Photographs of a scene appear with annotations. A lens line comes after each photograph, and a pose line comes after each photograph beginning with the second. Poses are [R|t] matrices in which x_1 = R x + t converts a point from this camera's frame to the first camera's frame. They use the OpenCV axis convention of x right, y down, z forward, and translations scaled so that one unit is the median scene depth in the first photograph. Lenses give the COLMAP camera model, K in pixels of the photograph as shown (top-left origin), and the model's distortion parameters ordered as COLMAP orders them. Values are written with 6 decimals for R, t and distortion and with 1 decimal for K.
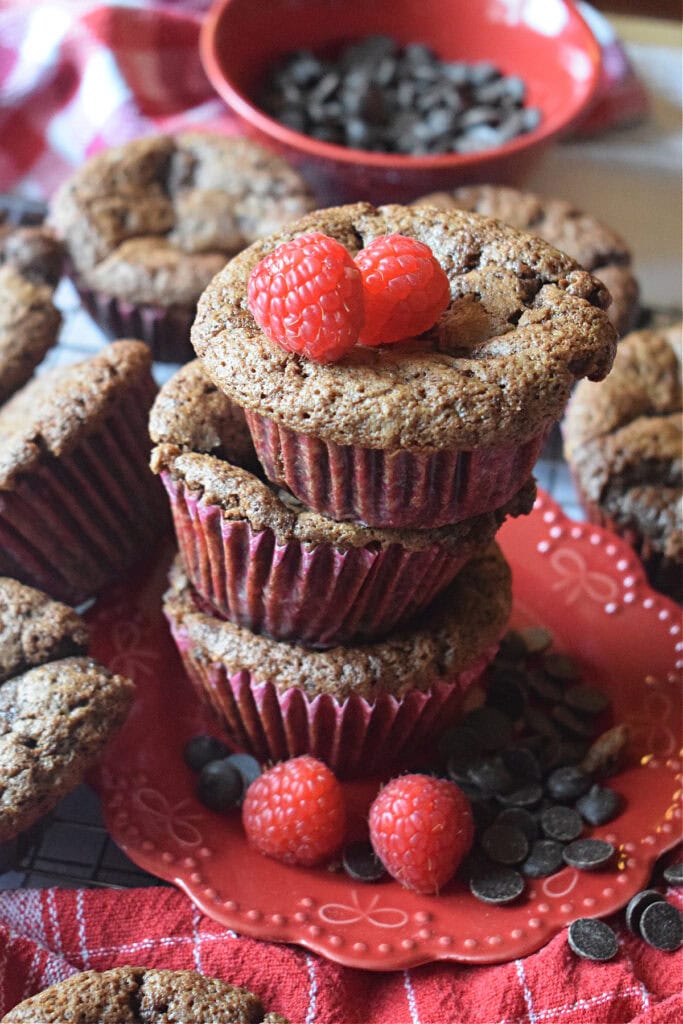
lens RADIAL K [[1869.0, 0, 341.5], [0, 1869.0, 512.0], [0, 0, 1]] dist [-0.024400, -0.098482]
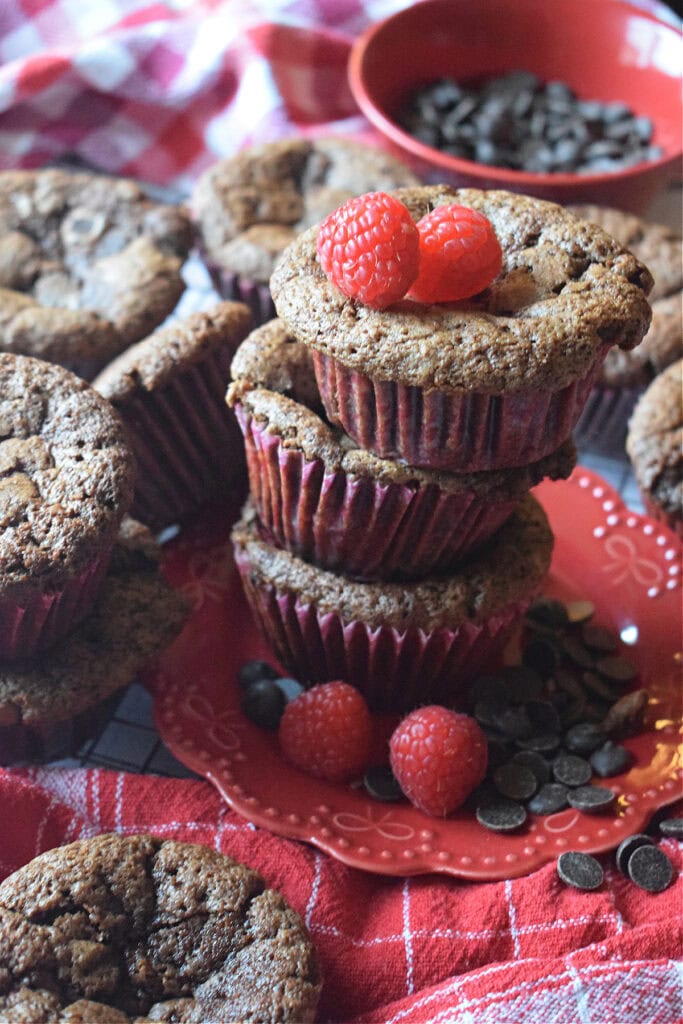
lens RADIAL K [[1869.0, 0, 341.5], [0, 1869.0, 512.0], [0, 0, 1]] dist [-0.024400, -0.098482]
pose [[0.989041, 0.098702, -0.109801, 0.095620], [-0.103975, 0.993634, -0.043365, 0.084169], [0.104822, 0.054306, 0.993007, -0.094889]]
